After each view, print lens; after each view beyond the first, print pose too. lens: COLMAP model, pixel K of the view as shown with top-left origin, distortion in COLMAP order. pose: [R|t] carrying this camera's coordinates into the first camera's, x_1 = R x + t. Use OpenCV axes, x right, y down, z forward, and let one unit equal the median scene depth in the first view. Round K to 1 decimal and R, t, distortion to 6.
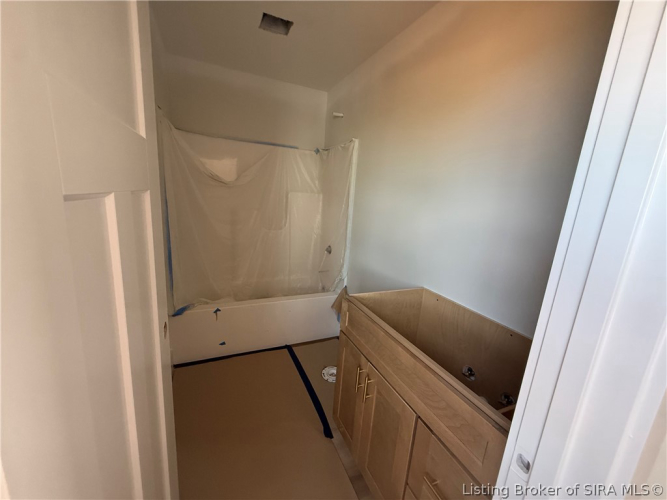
lens RADIAL K [[265.5, 0, 332.5], [0, 265.5, 250.1], [0, 0, 1]] dist [0.000765, 0.000484]
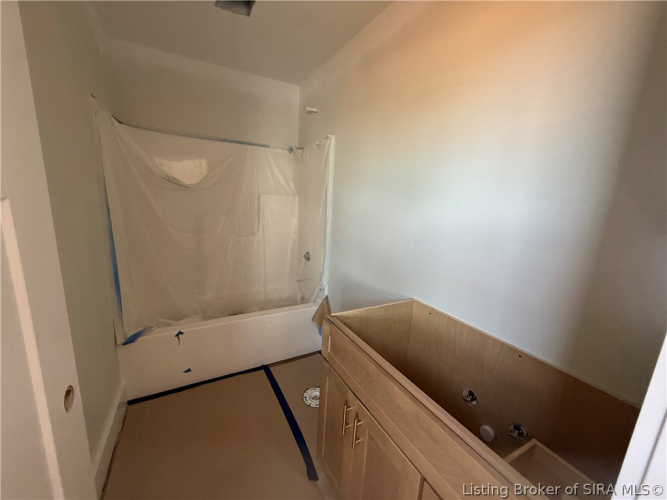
lens RADIAL K [[265.5, 0, 332.0], [0, 265.5, 250.3], [0, 0, 1]] dist [0.000765, 0.000484]
pose [[0.996711, -0.035671, 0.072769, 0.008098], [0.035962, 0.999349, -0.002699, -0.023607], [-0.072626, 0.005307, 0.997345, 0.099406]]
